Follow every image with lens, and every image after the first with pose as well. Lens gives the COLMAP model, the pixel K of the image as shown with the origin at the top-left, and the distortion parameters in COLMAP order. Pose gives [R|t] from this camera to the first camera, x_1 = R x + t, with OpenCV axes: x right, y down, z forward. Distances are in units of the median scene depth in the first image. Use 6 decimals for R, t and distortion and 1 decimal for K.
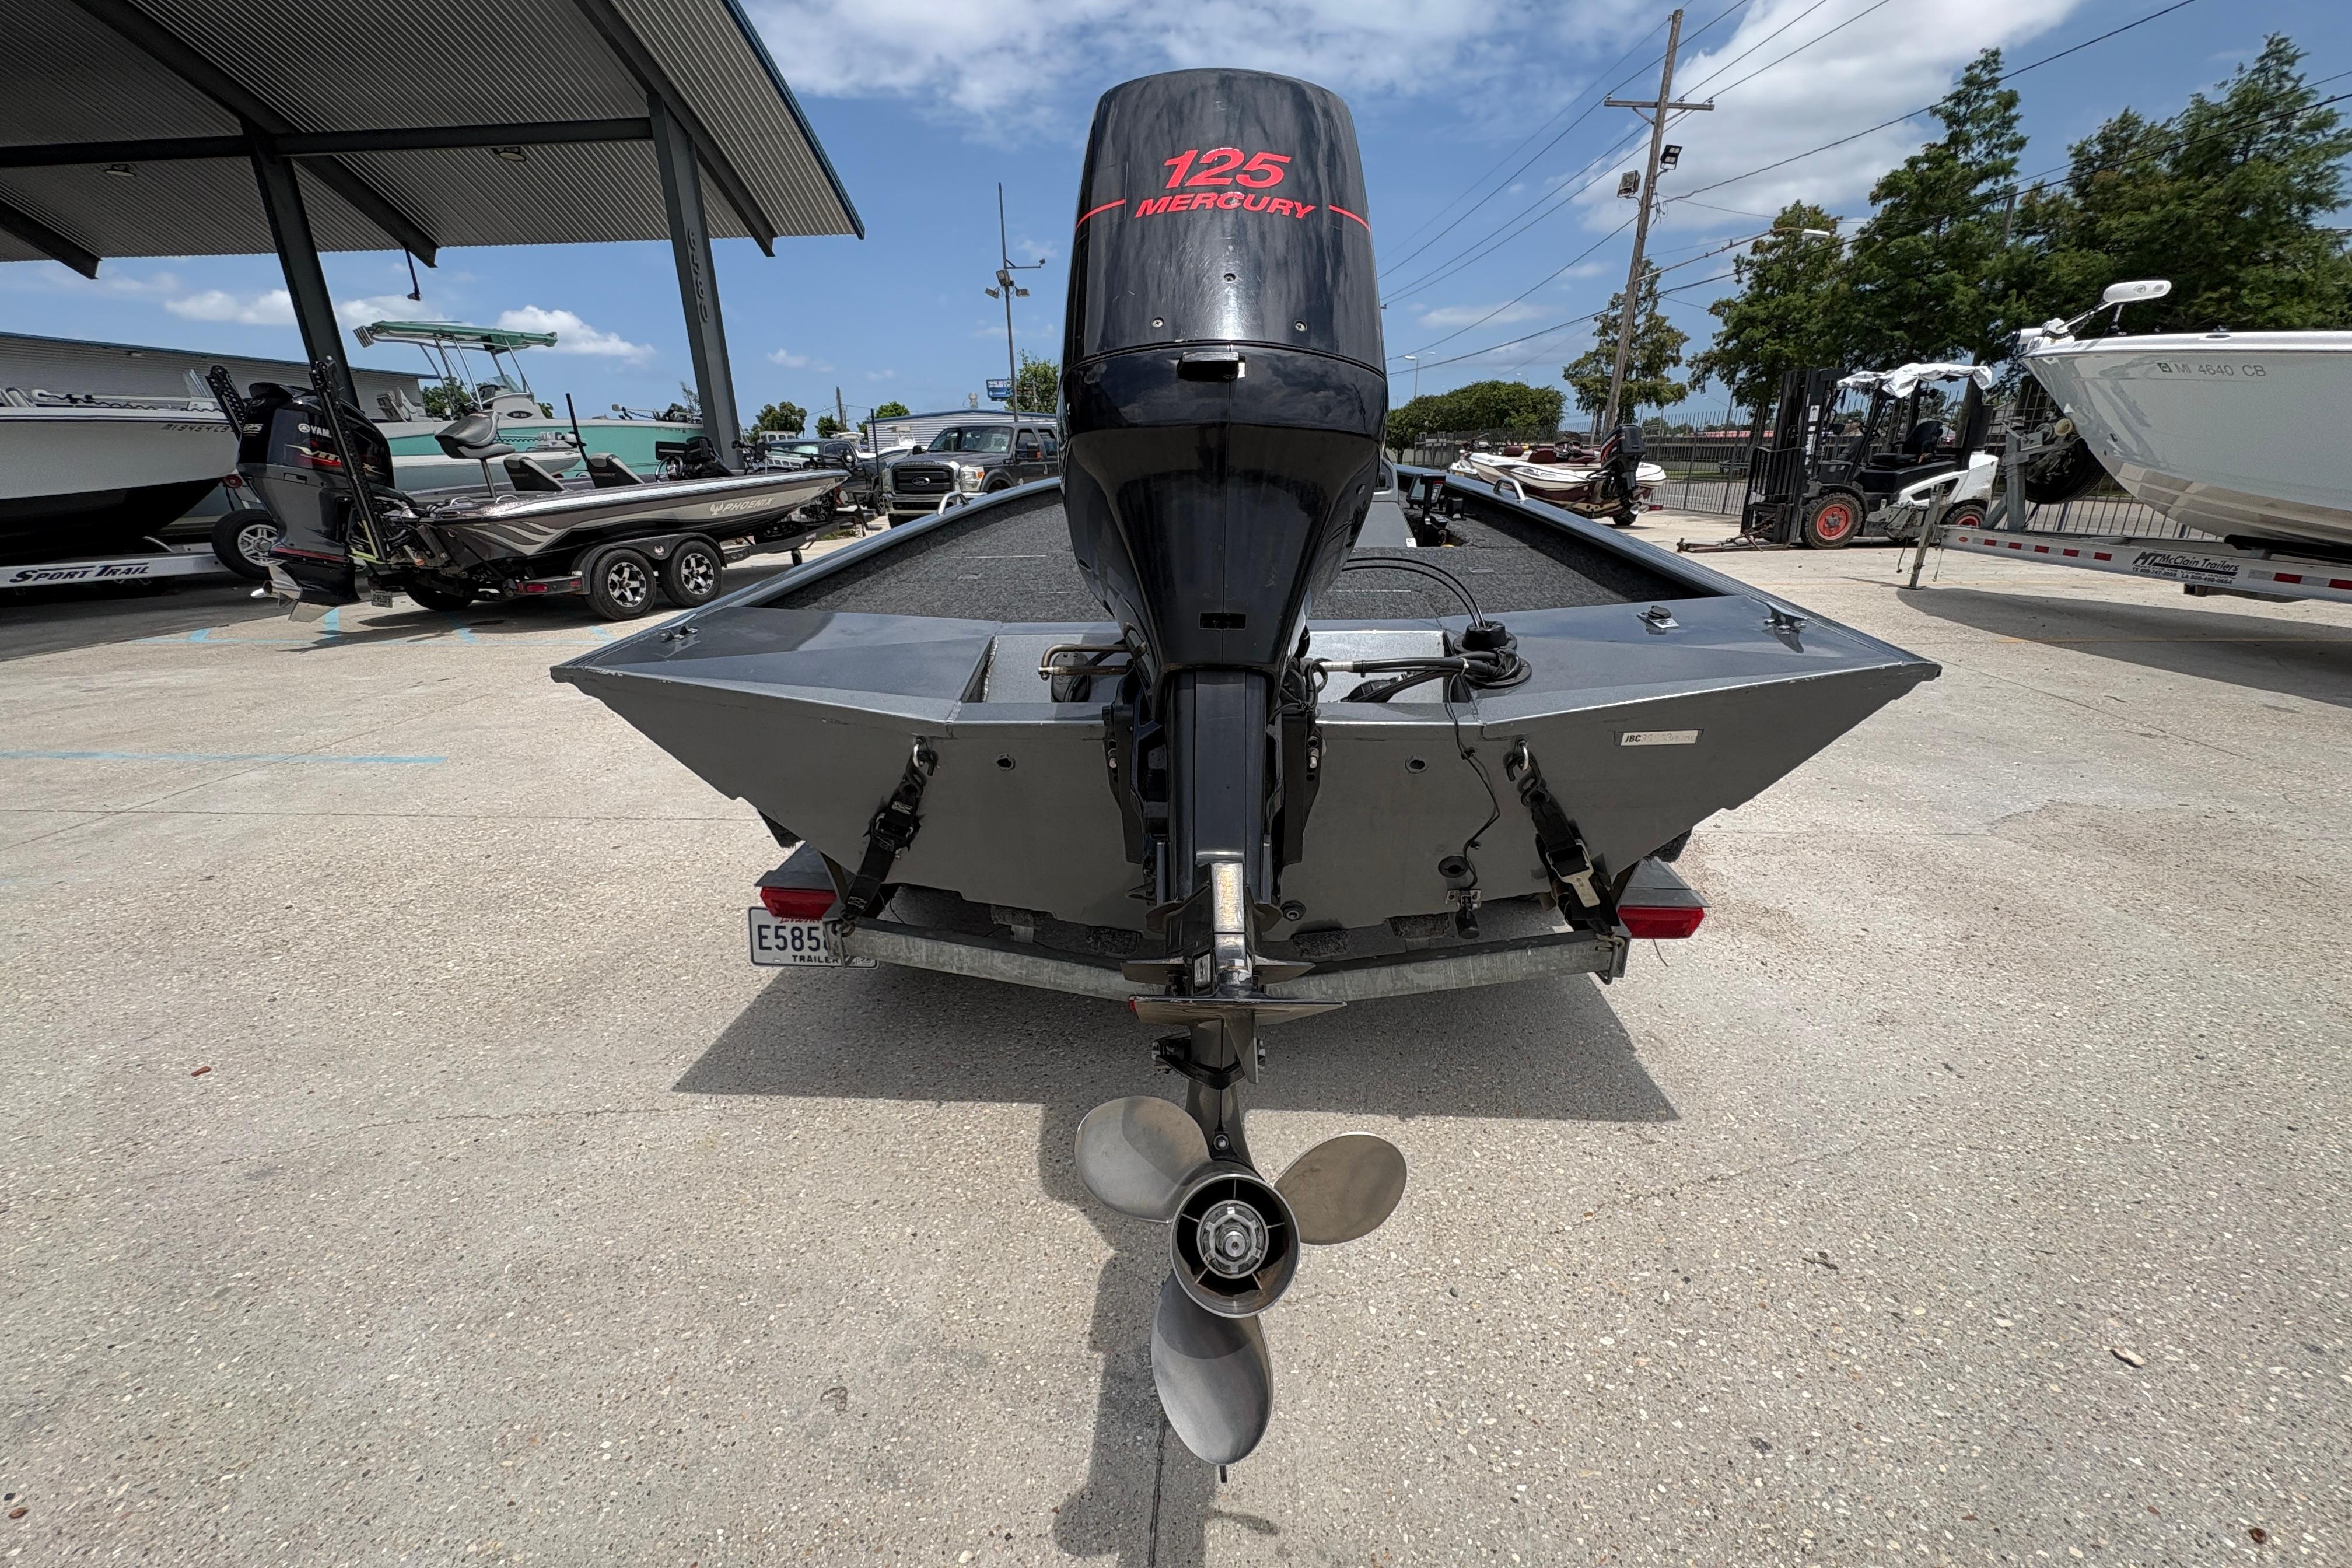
lens RADIAL K [[939.3, 0, 1176.0], [0, 939.3, 784.0], [0, 0, 1]] dist [0.001006, 0.000080]
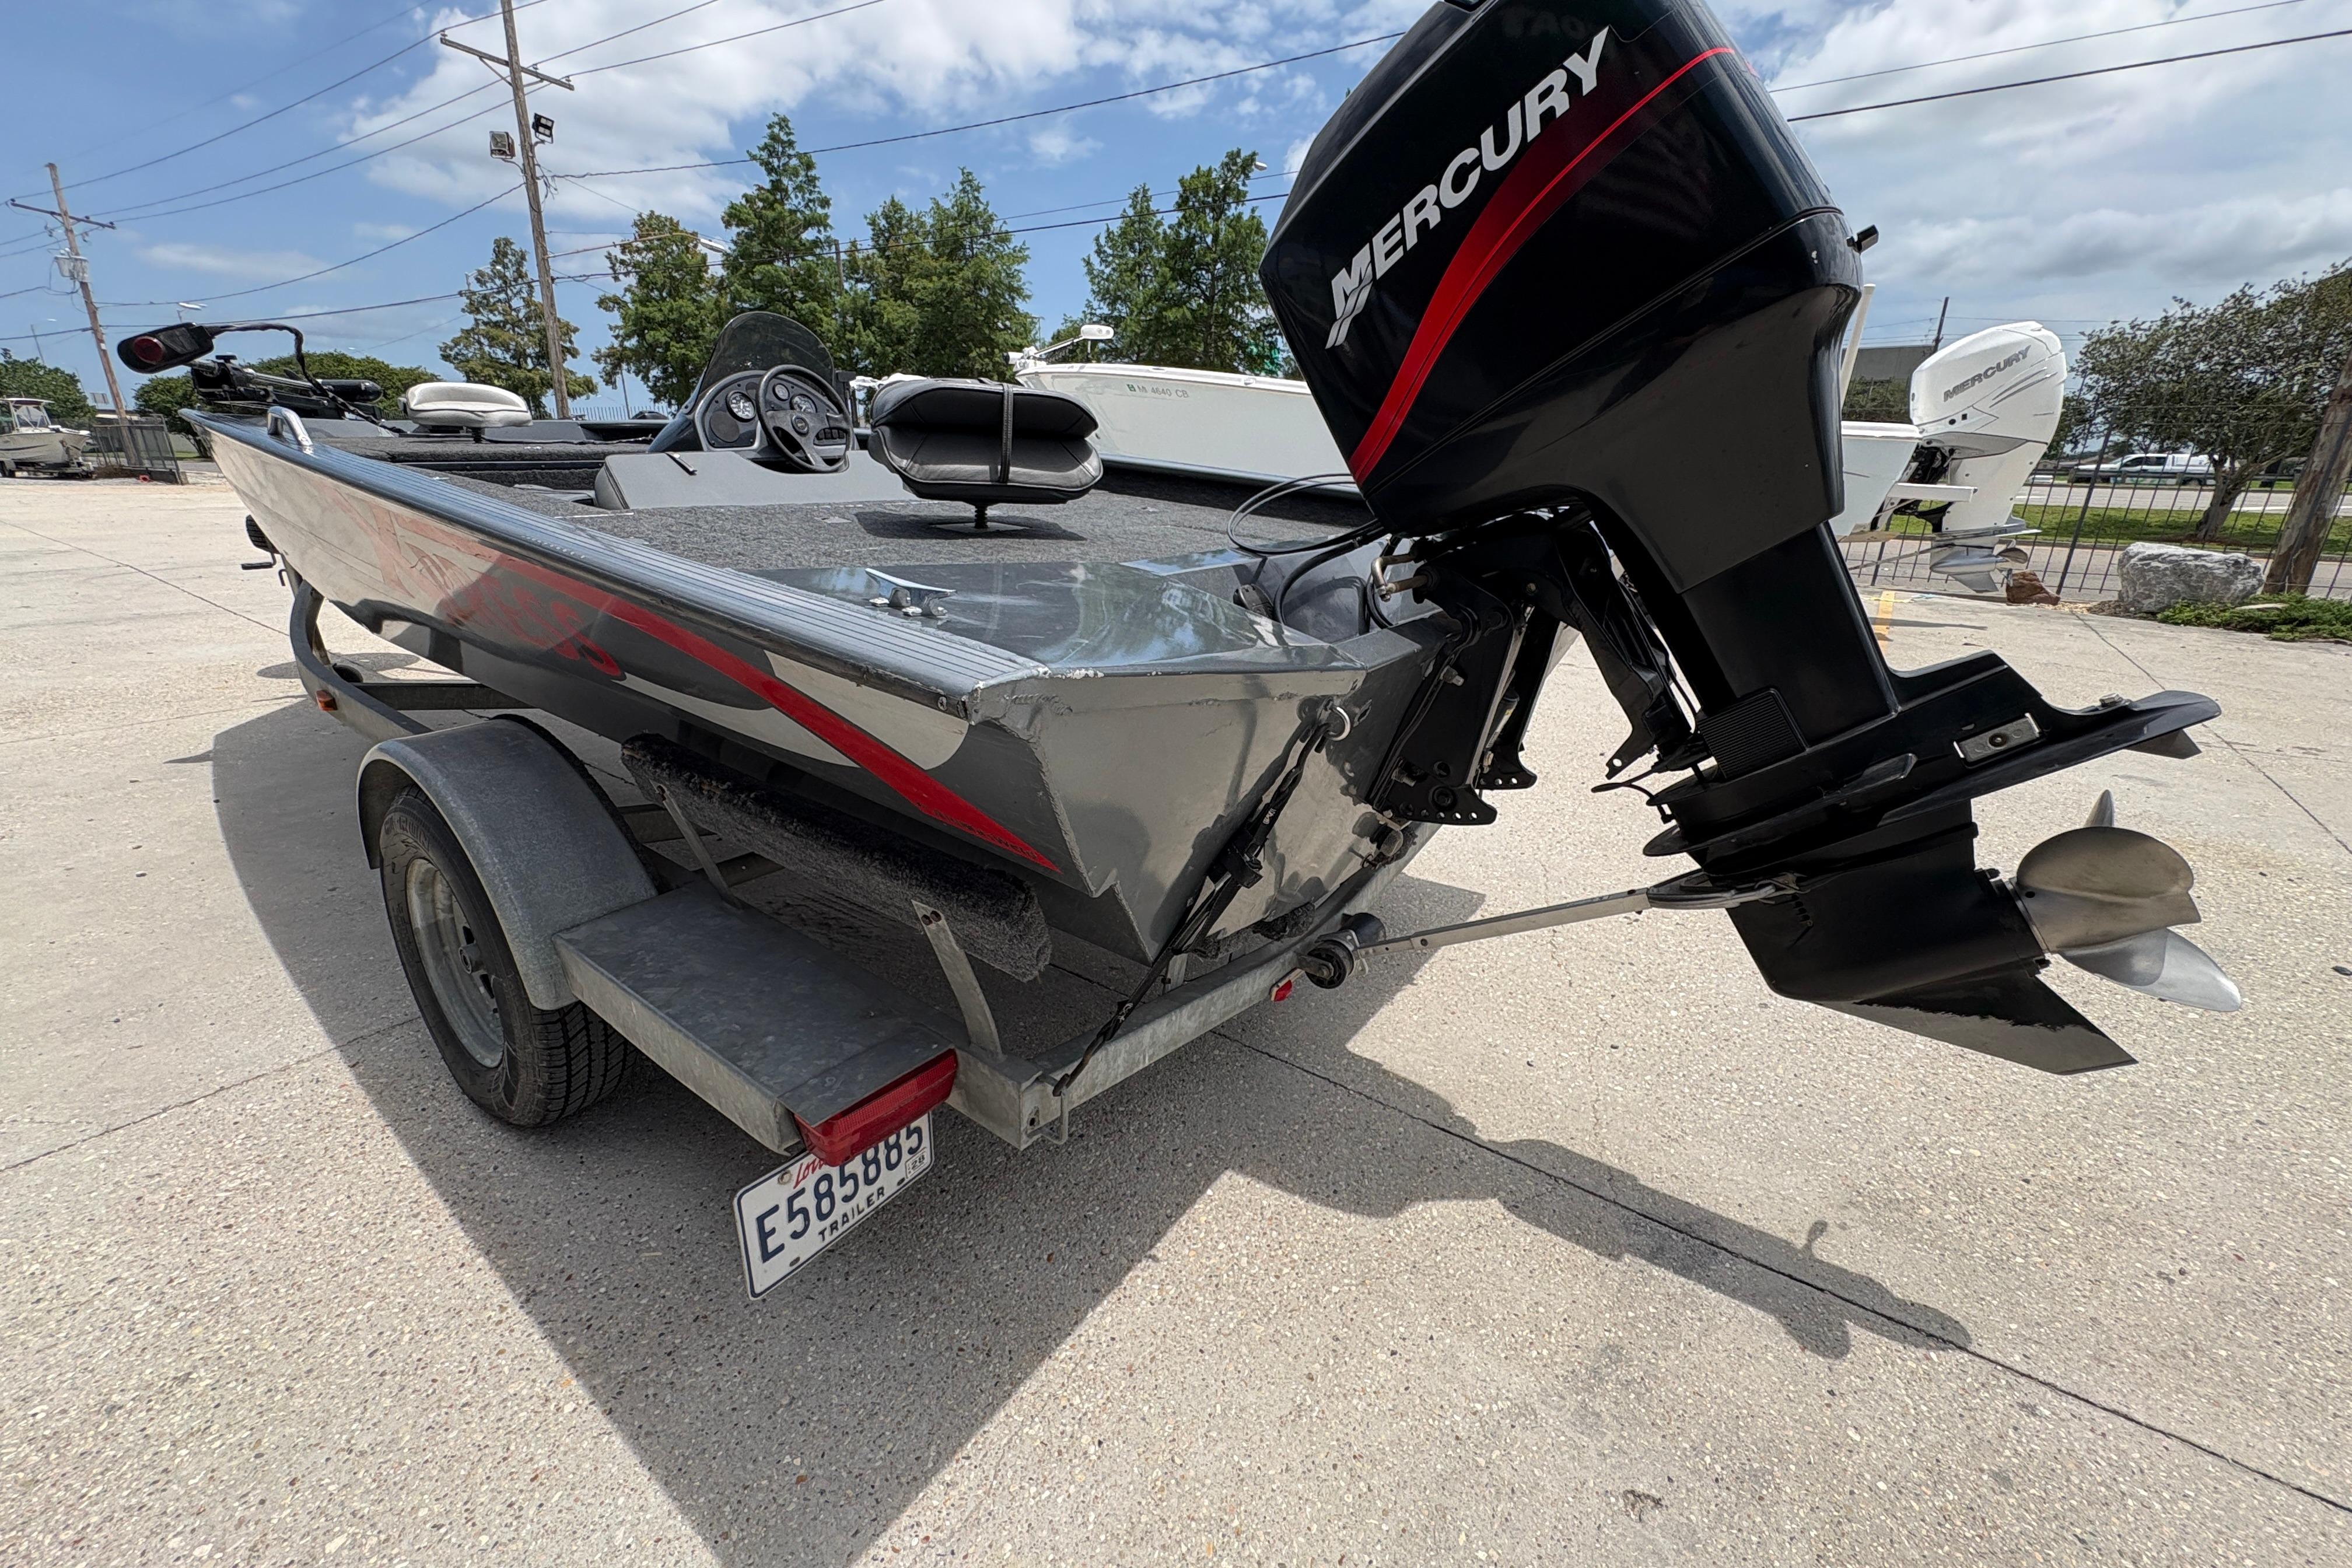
lens RADIAL K [[939.3, 0, 1176.0], [0, 939.3, 784.0], [0, 0, 1]] dist [0.001006, 0.000080]
pose [[0.534161, -0.255974, 0.805698, -0.086598], [0.256553, 0.957194, 0.134015, -0.010638], [-0.805514, 0.135119, 0.576967, 0.064201]]
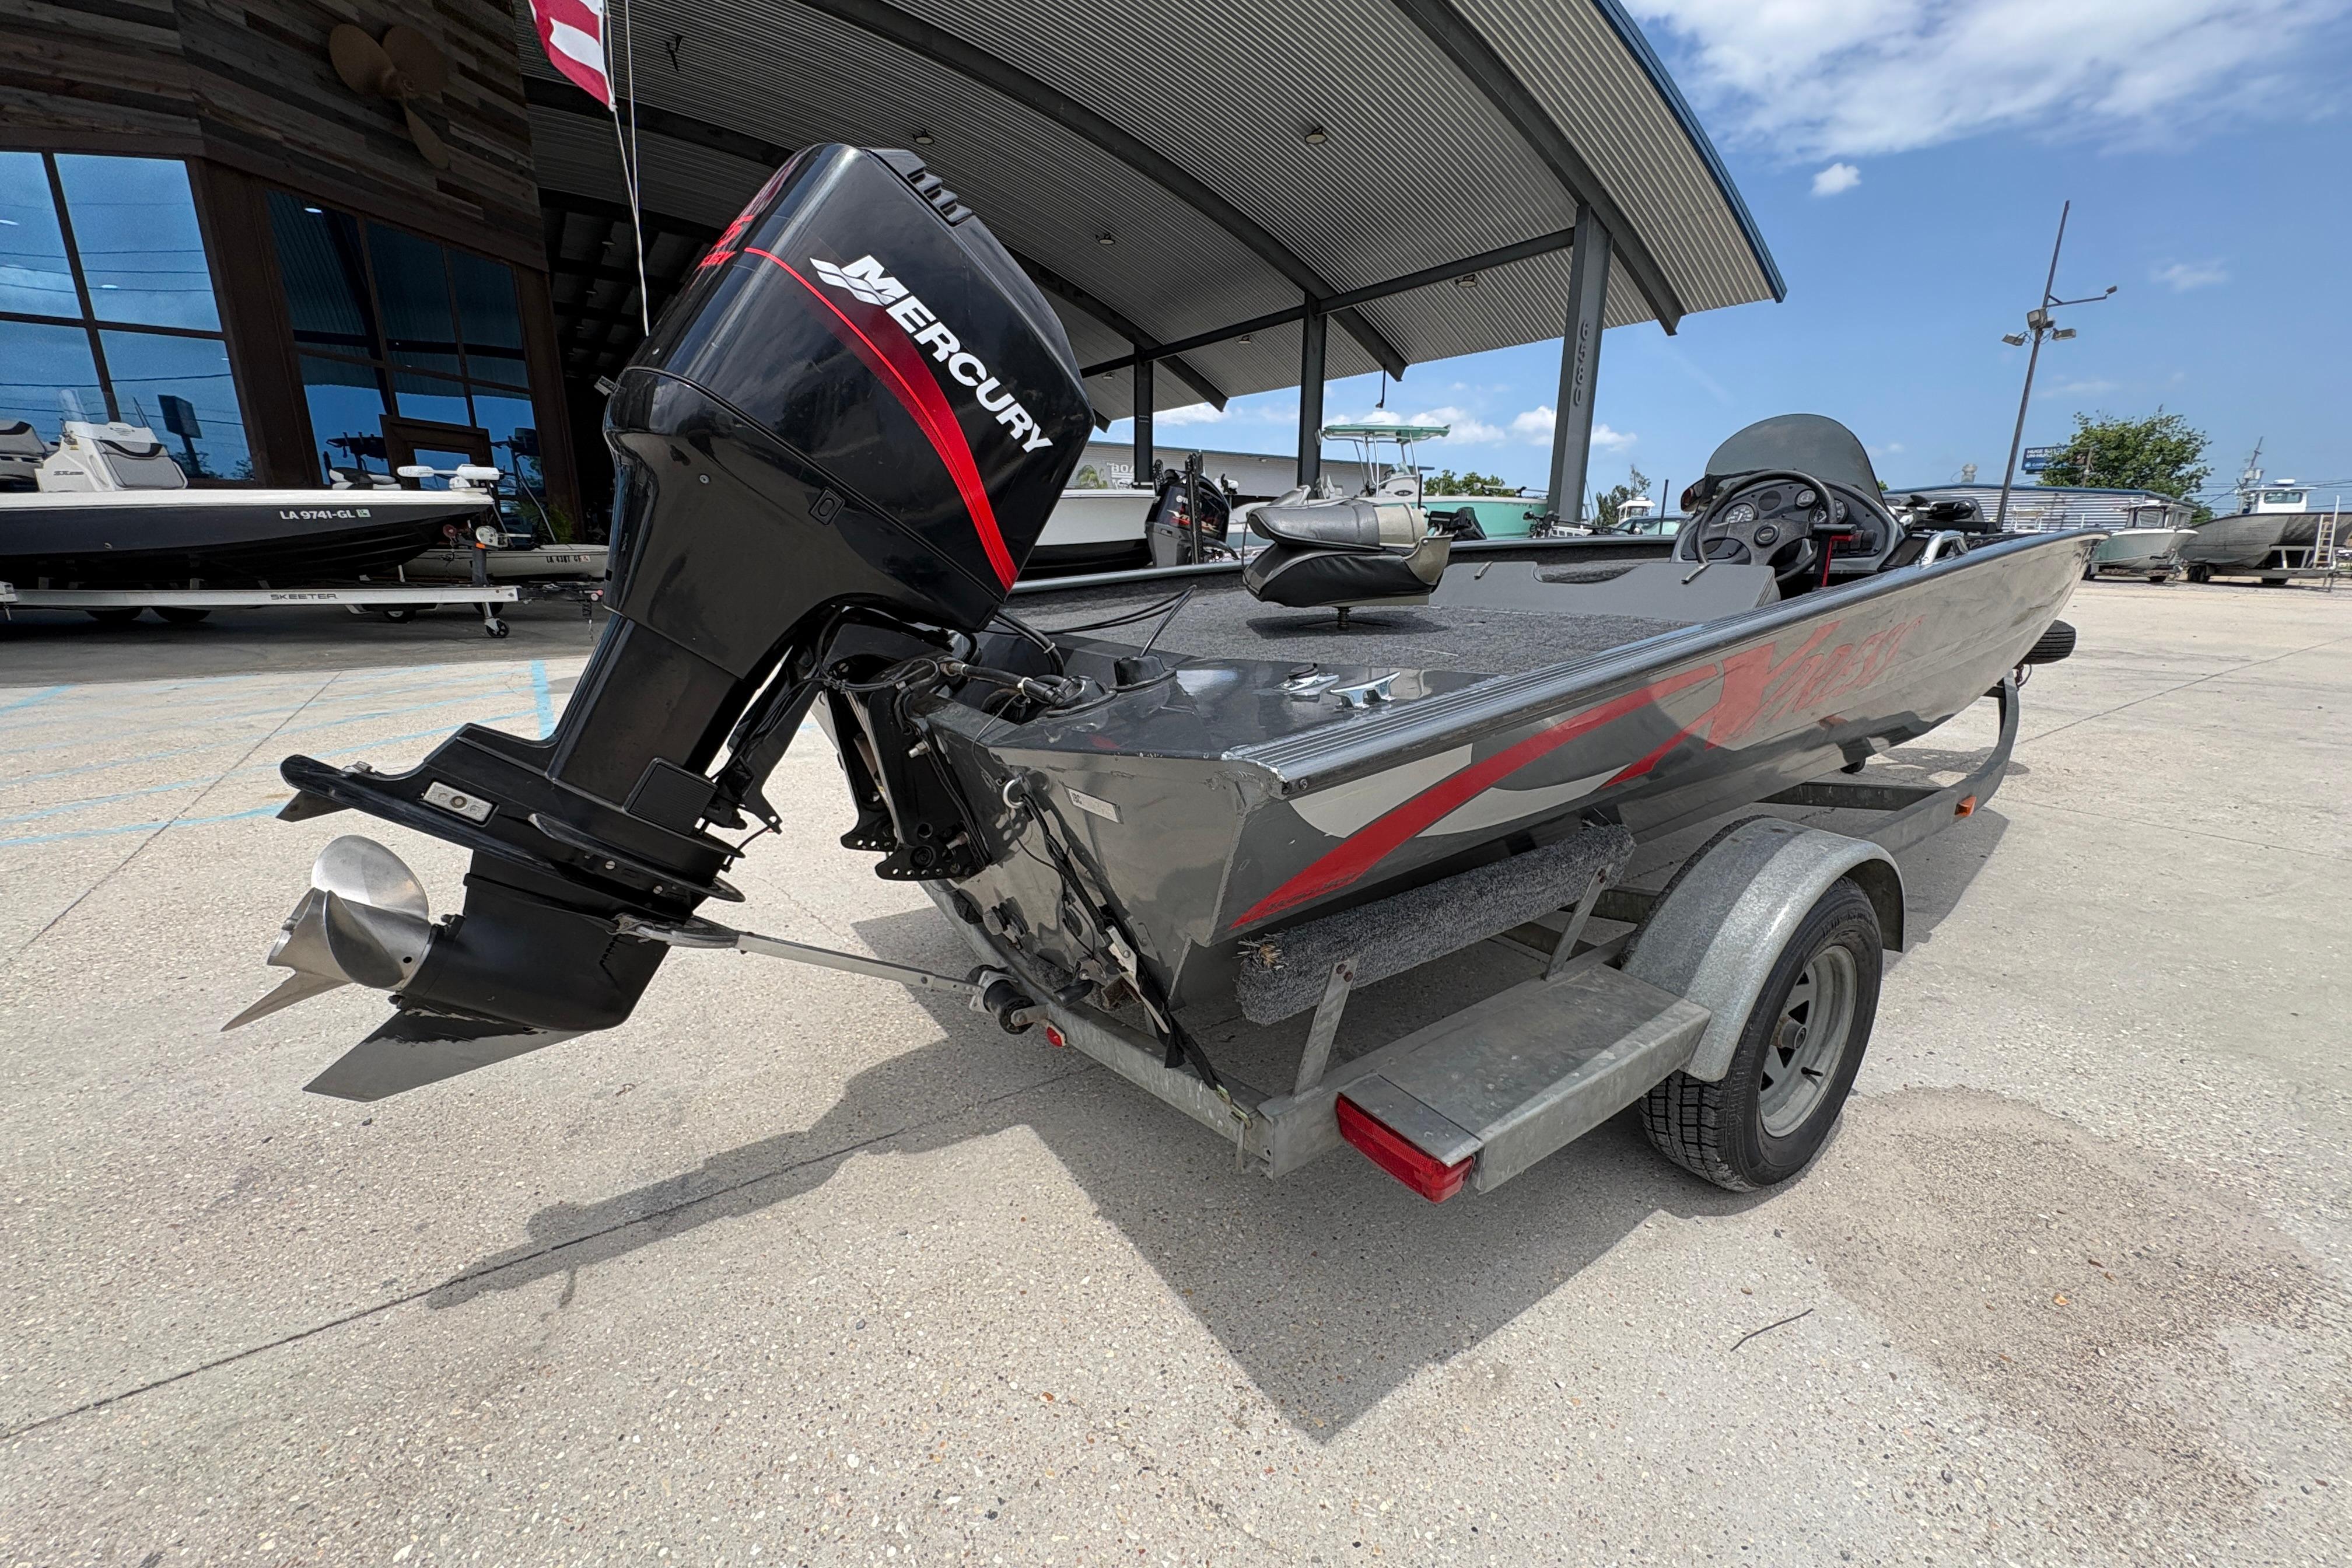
lens RADIAL K [[939.3, 0, 1176.0], [0, 939.3, 784.0], [0, 0, 1]] dist [0.001006, 0.000080]
pose [[0.624610, 0.218529, -0.749738, 0.099779], [-0.275750, 0.959925, 0.050064, -0.010966], [0.730632, 0.175470, 0.659838, 0.046700]]
